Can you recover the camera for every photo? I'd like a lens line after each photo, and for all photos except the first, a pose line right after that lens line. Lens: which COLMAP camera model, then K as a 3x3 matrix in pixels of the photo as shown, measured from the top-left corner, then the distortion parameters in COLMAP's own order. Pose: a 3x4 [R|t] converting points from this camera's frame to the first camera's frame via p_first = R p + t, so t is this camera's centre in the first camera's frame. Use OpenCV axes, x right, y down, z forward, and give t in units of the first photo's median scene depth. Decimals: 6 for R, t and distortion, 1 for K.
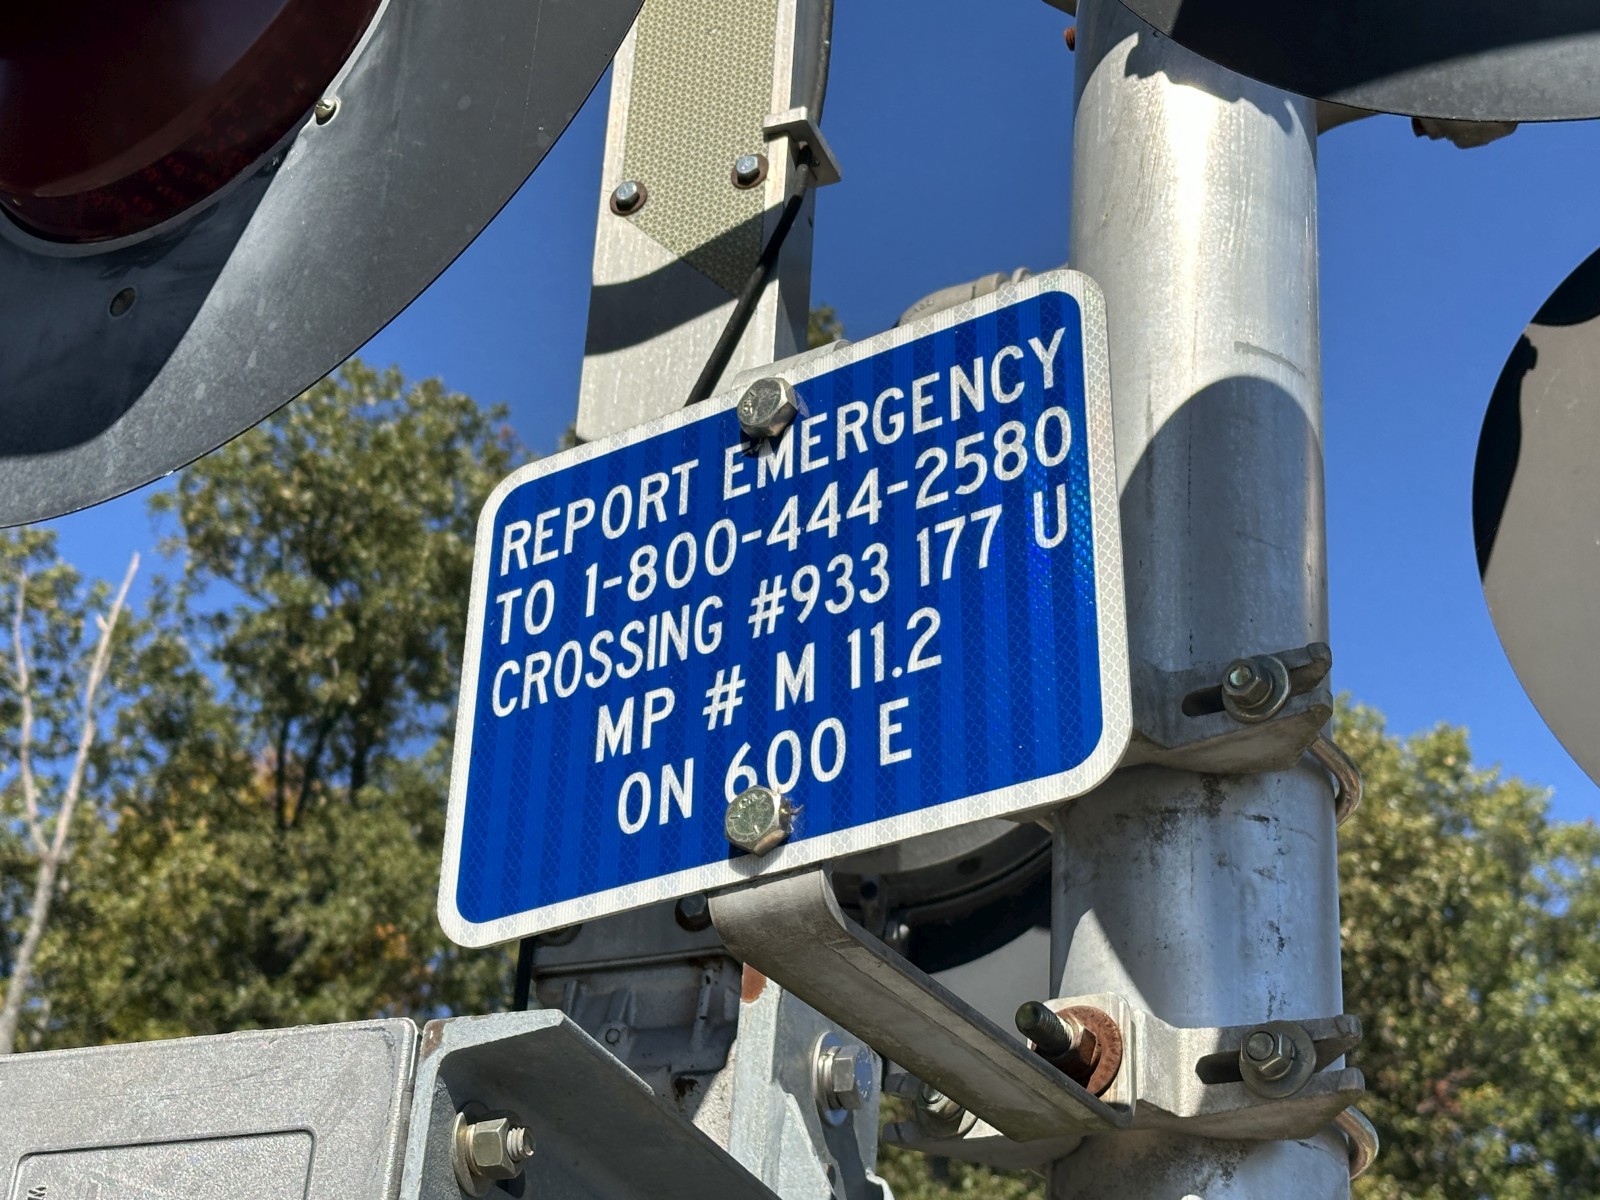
lens RADIAL K [[2690.4, 0, 834.3], [0, 2690.4, 598.3], [0, 0, 1]] dist [0.138875, -0.059935]
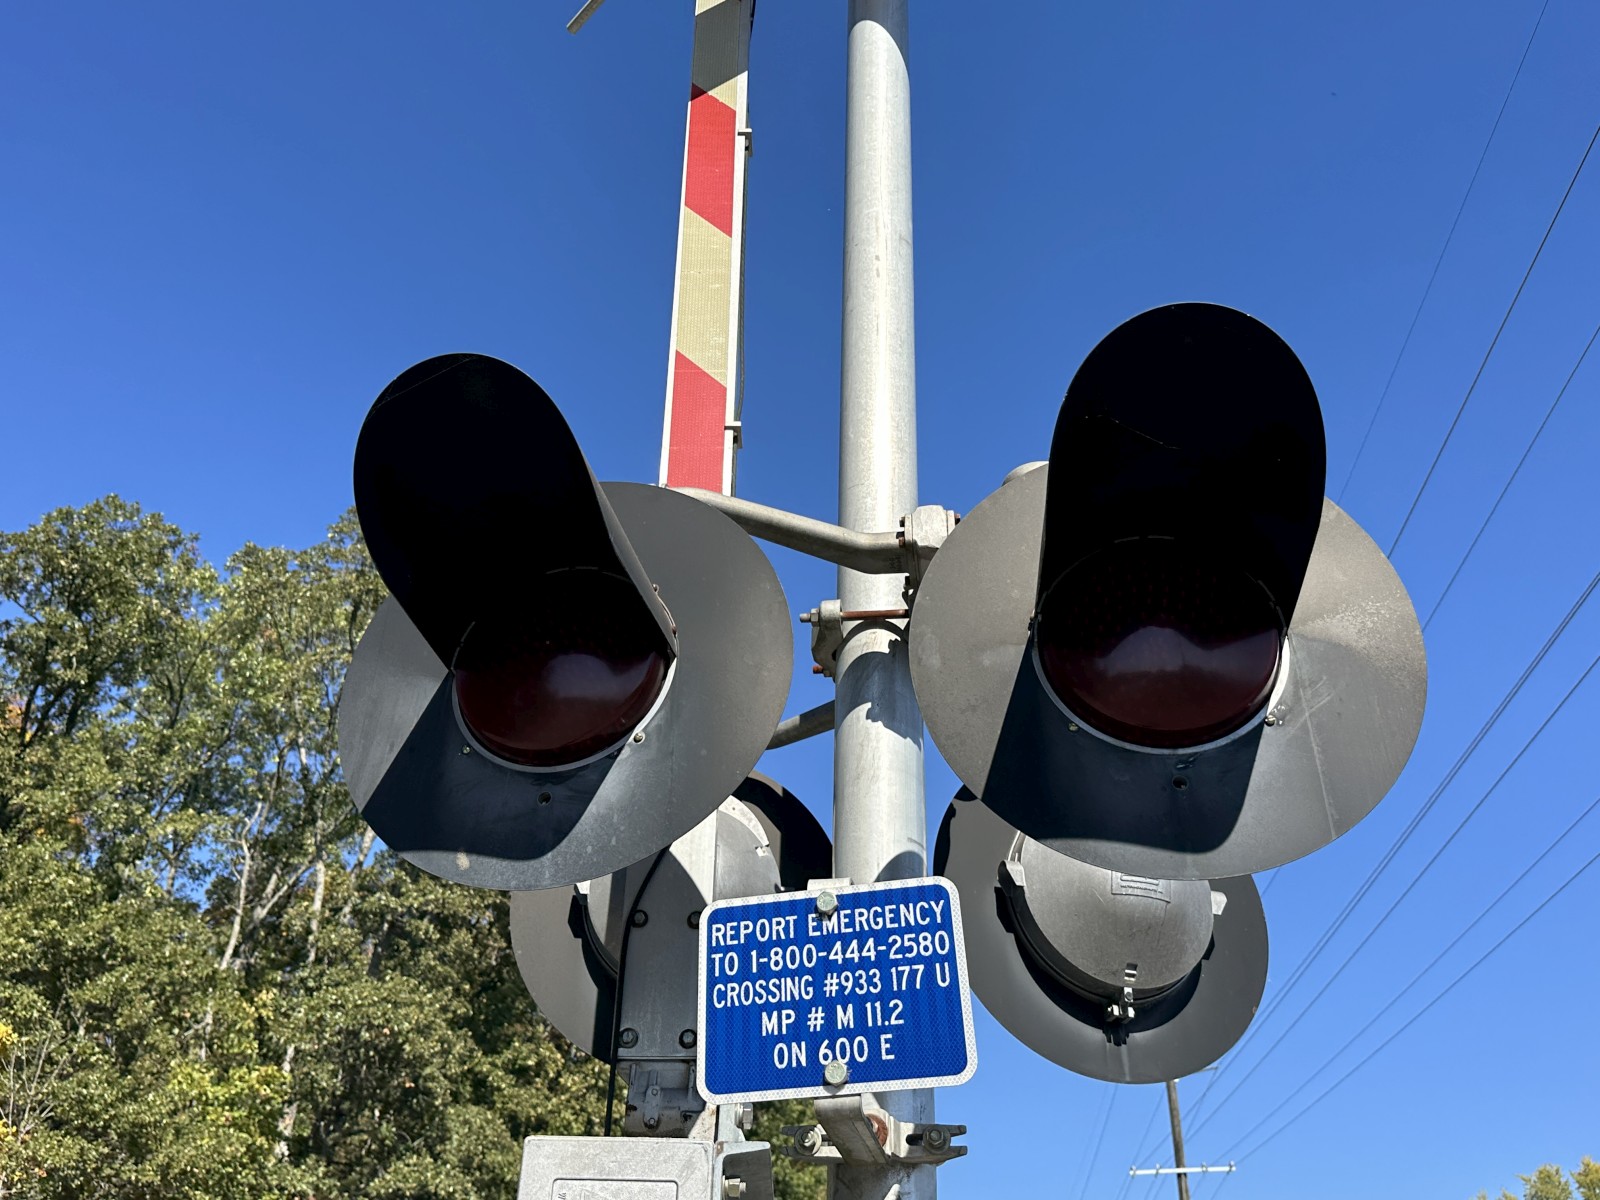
lens RADIAL K [[1341.3, 0, 796.1], [0, 1341.3, 575.4], [0, 0, 1]] dist [0.170366, -0.351647]
pose [[0.929678, 0.172981, 0.325234, -0.577562], [-0.150922, 0.984248, -0.092080, -0.274001], [-0.336039, 0.036520, 0.941140, -0.340994]]
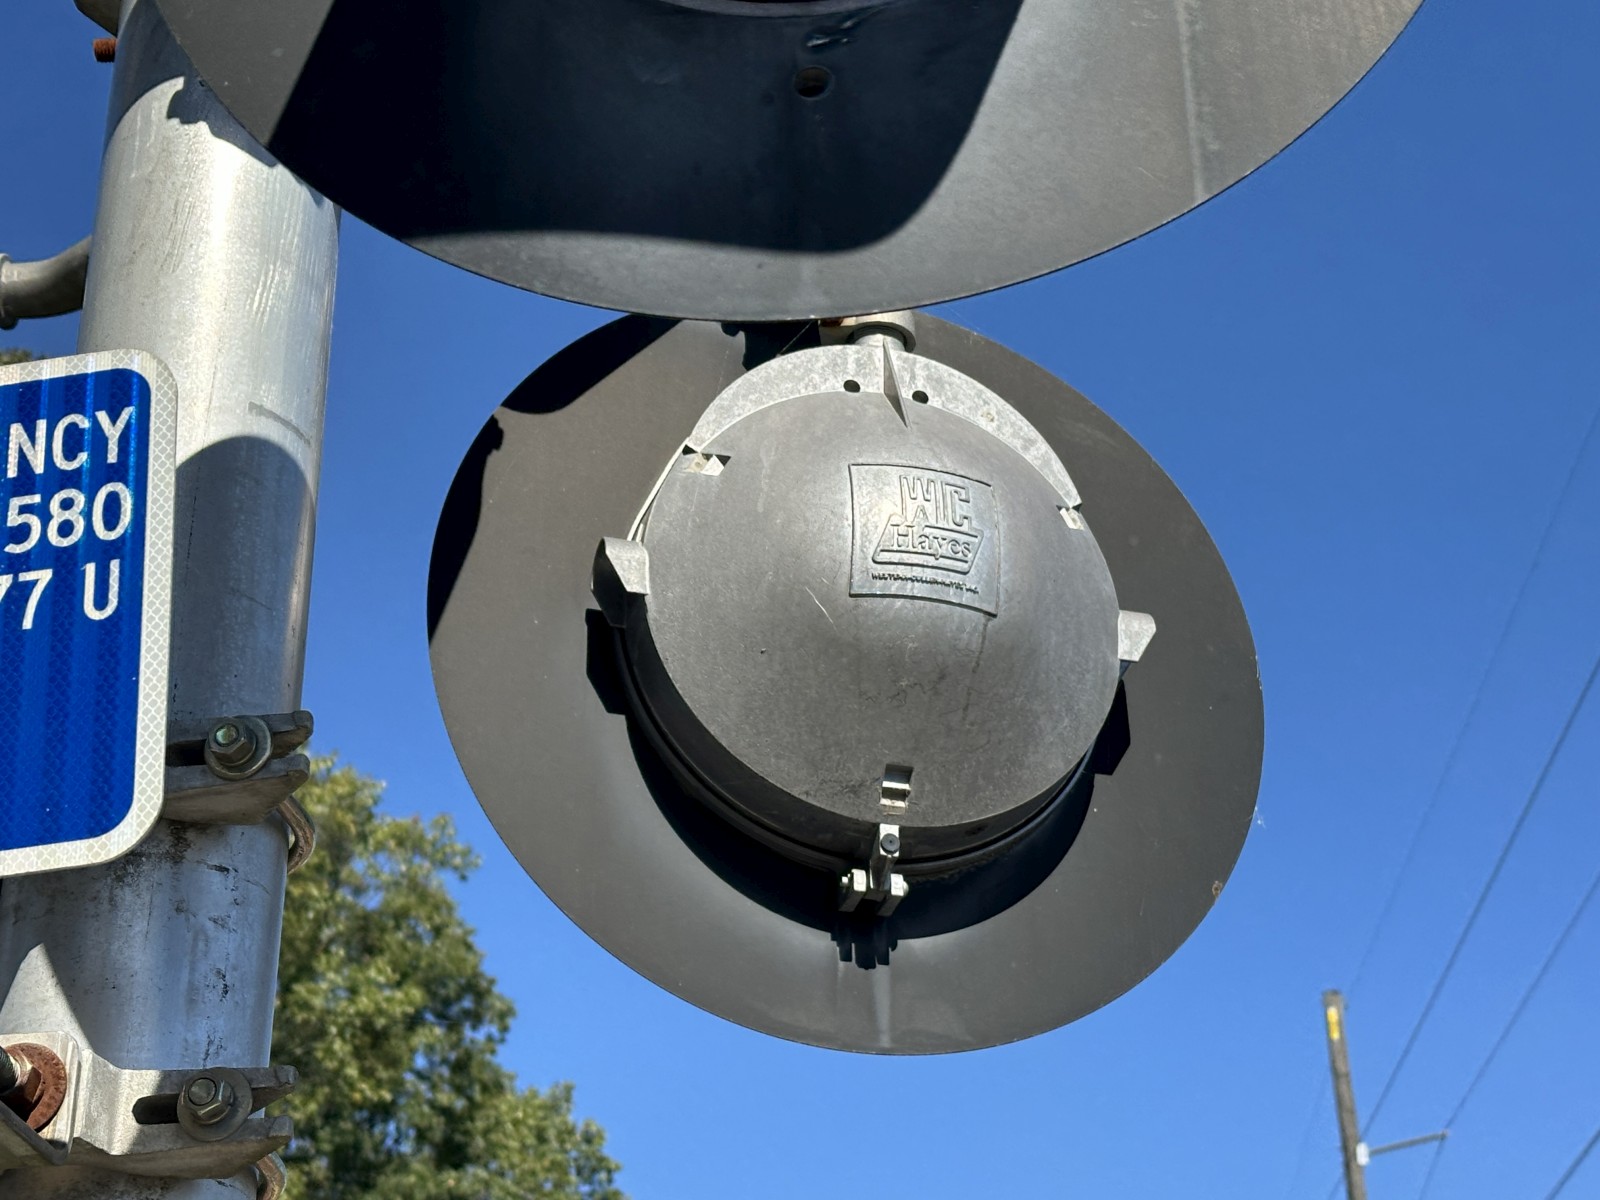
lens RADIAL K [[2823.1, 0, 800.0], [0, 2823.1, 600.0], [0, 0, 1]] dist [0.186292, -0.152817]
pose [[0.912138, 0.130454, 0.388569, -0.093363], [-0.136586, 0.990556, -0.011931, -0.045570], [-0.386456, -0.042190, 0.921343, -0.114929]]
